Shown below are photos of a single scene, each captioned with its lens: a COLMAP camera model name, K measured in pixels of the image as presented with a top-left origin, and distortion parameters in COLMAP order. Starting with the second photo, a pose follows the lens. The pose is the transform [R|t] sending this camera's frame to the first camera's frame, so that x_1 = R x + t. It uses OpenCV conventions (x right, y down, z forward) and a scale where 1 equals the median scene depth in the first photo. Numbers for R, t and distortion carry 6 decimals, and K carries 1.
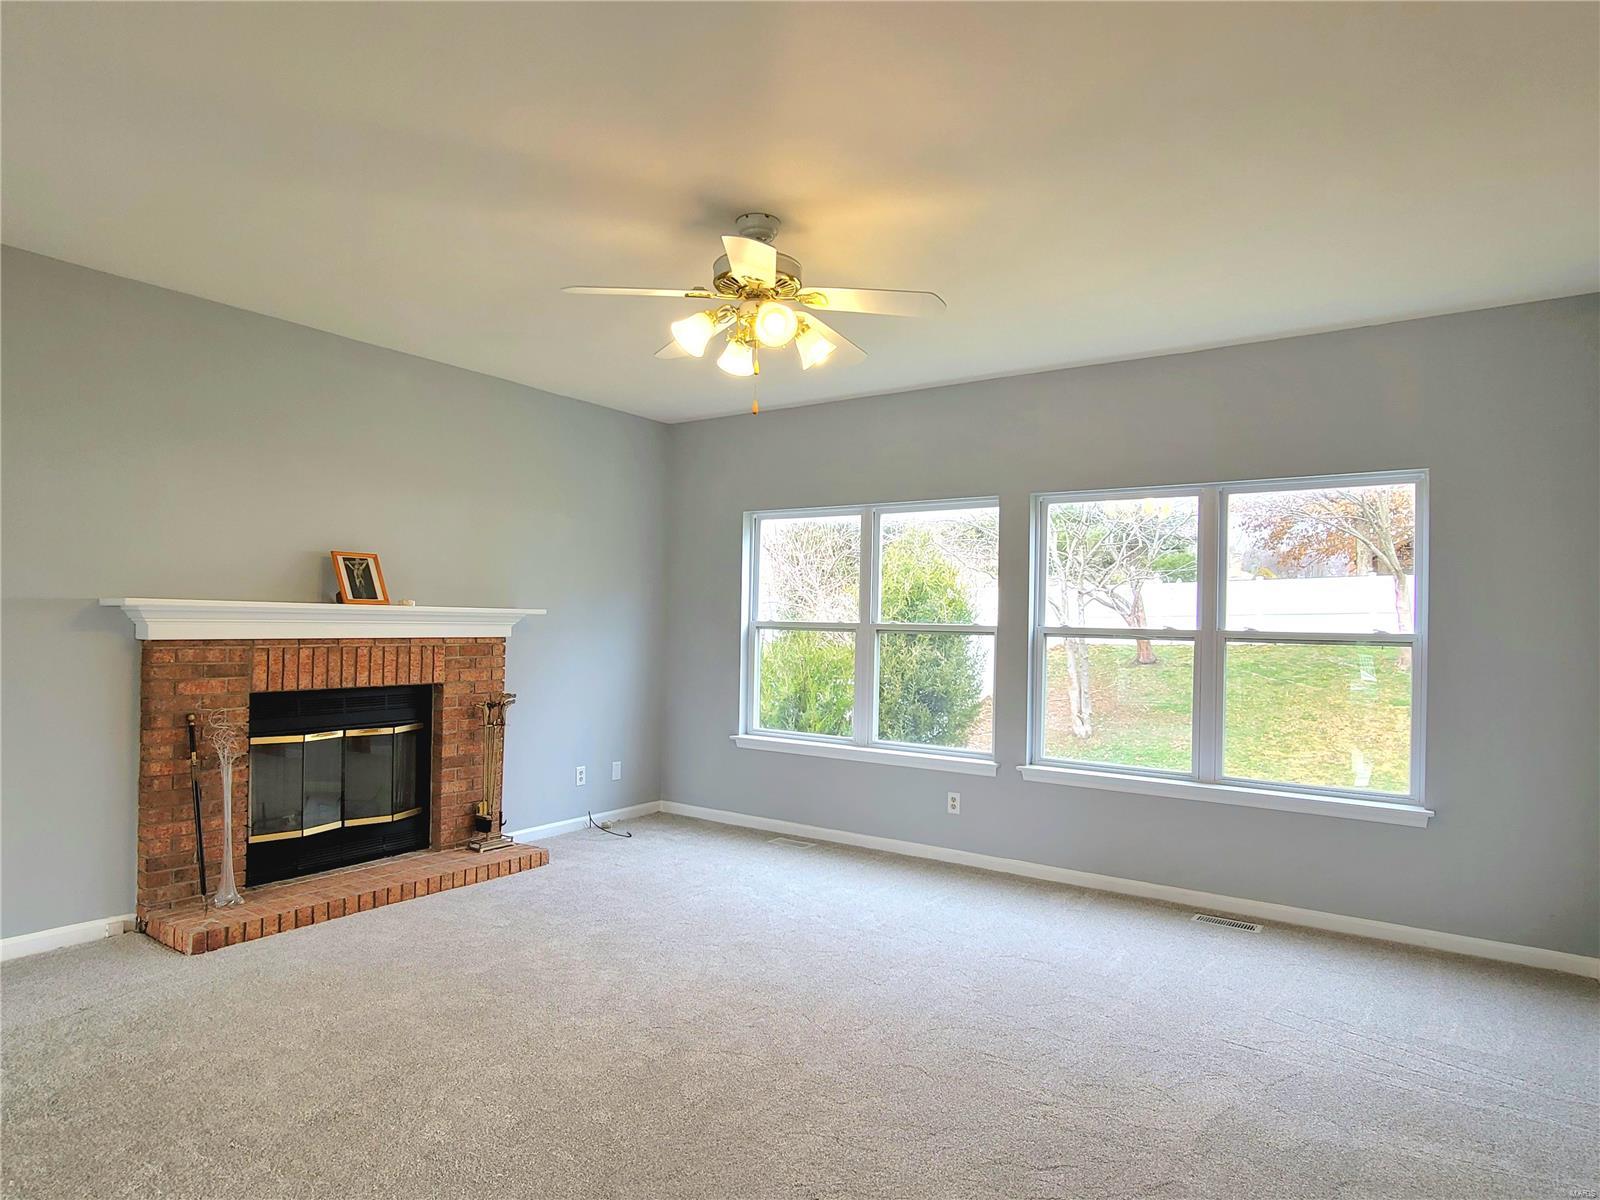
lens RADIAL K [[923.3, 0, 790.5], [0, 923.3, 608.2], [0, 0, 1]] dist [0.000064, 0.001020]
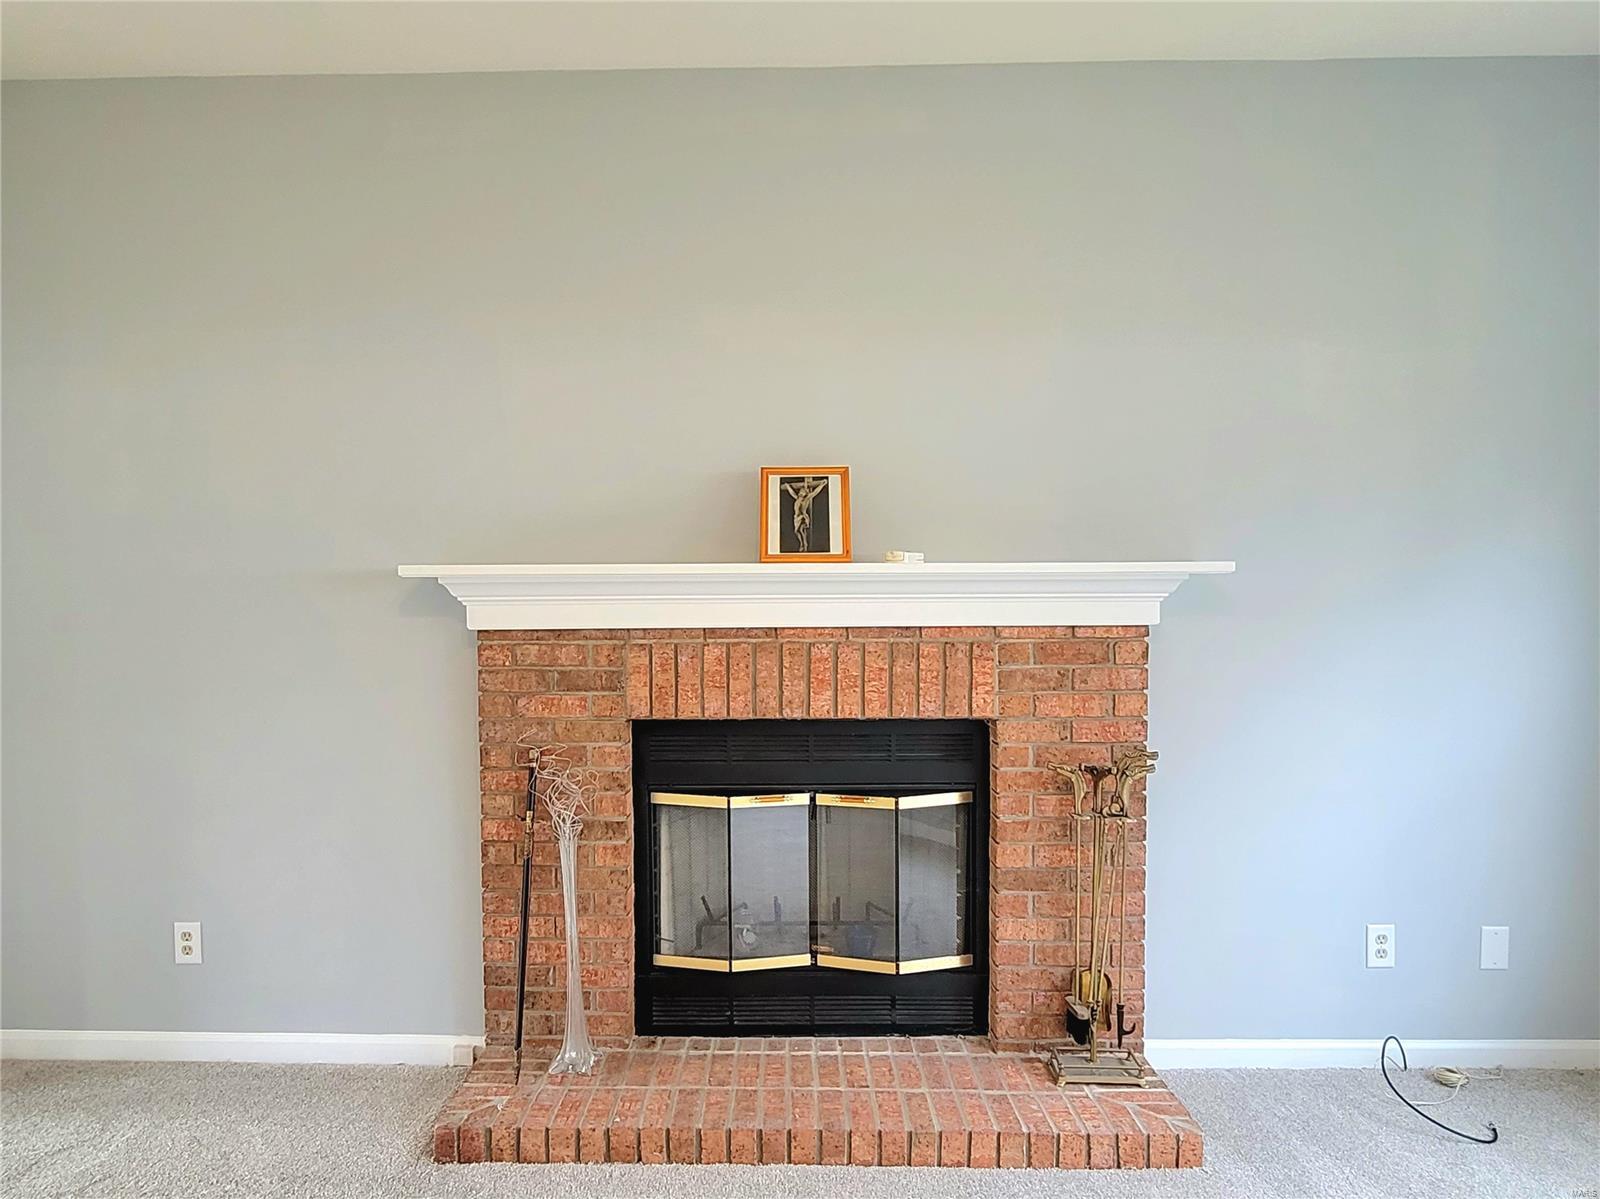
lens RADIAL K [[1069.9, 0, 719.8], [0, 1069.9, 630.4], [0, 0, 1]] dist [-0.010122, -0.001633]
pose [[0.554468, 0.012714, -0.832108, 0.017255], [0.027524, 0.999056, 0.033605, 0.012016], [0.831750, -0.041536, 0.553594, 0.610301]]
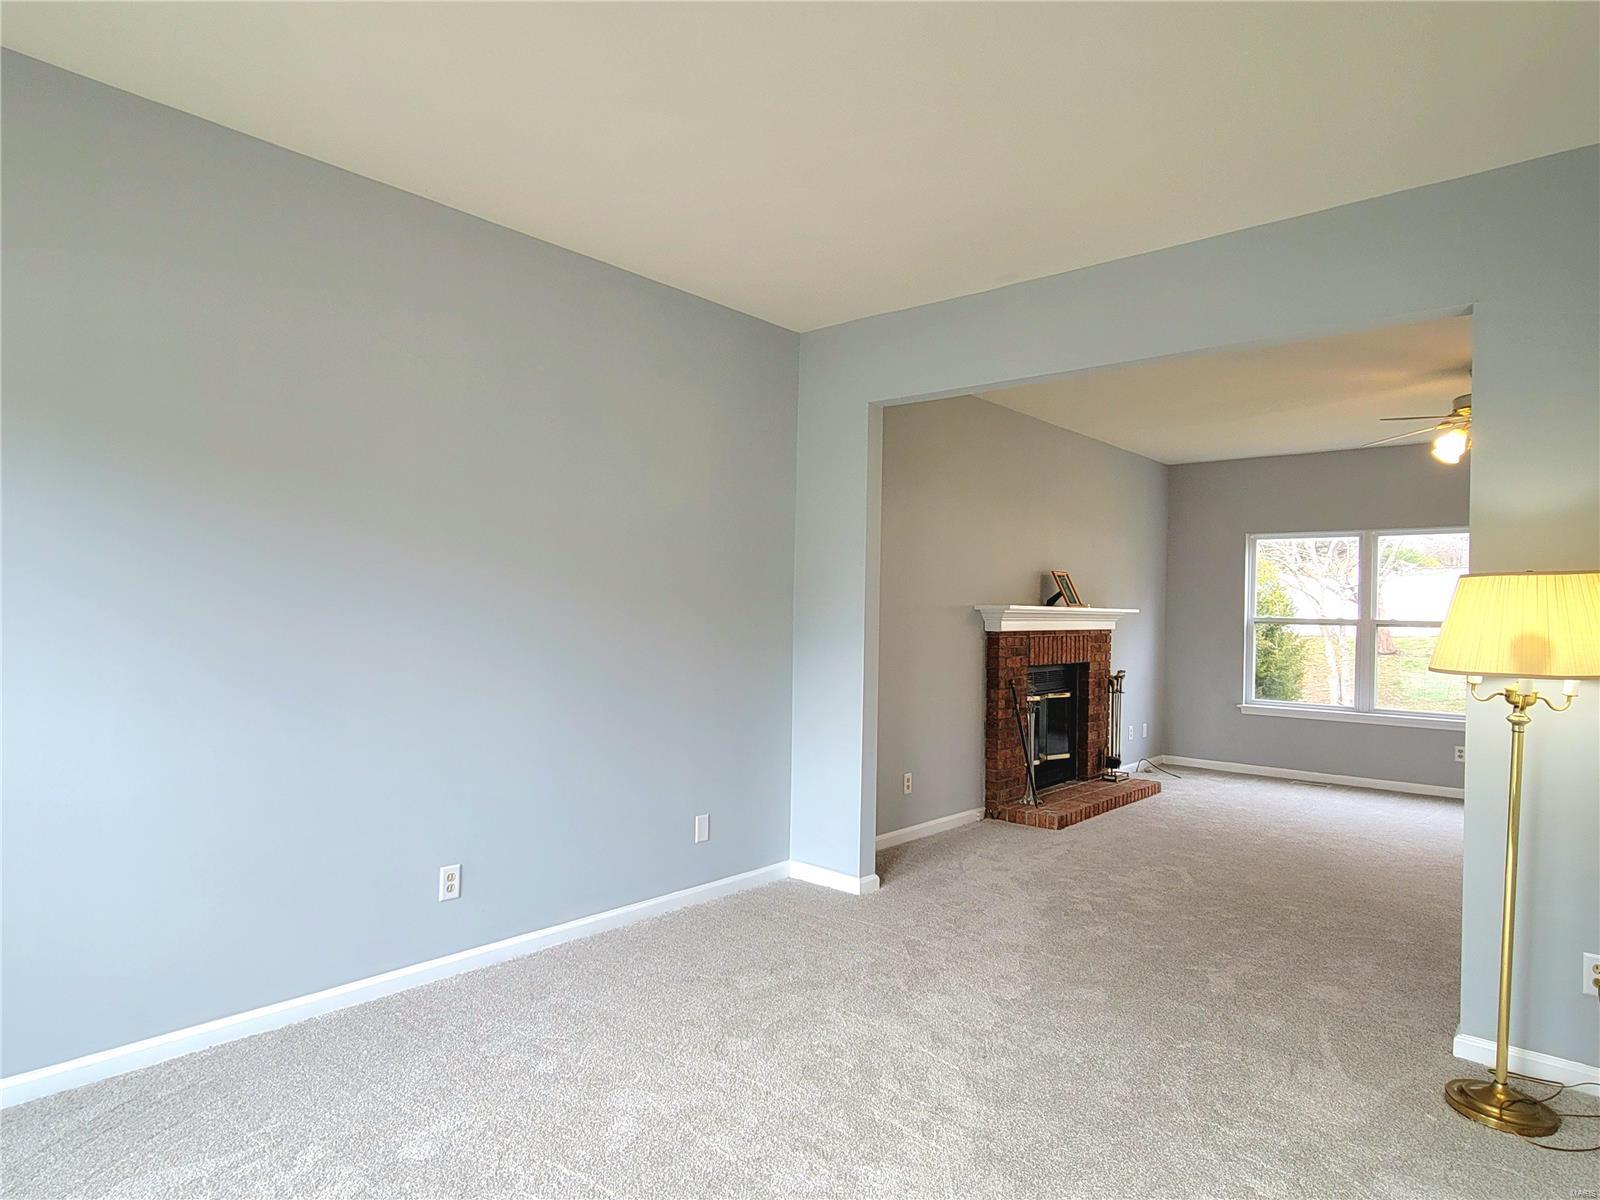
lens RADIAL K [[923.3, 0, 790.5], [0, 923.3, 608.2], [0, 0, 1]] dist [0.000064, 0.001020]
pose [[0.993860, -0.001978, -0.110627, -0.730546], [0.003064, 0.999949, 0.009644, -0.018085], [0.110602, -0.009924, 0.993815, -0.495376]]
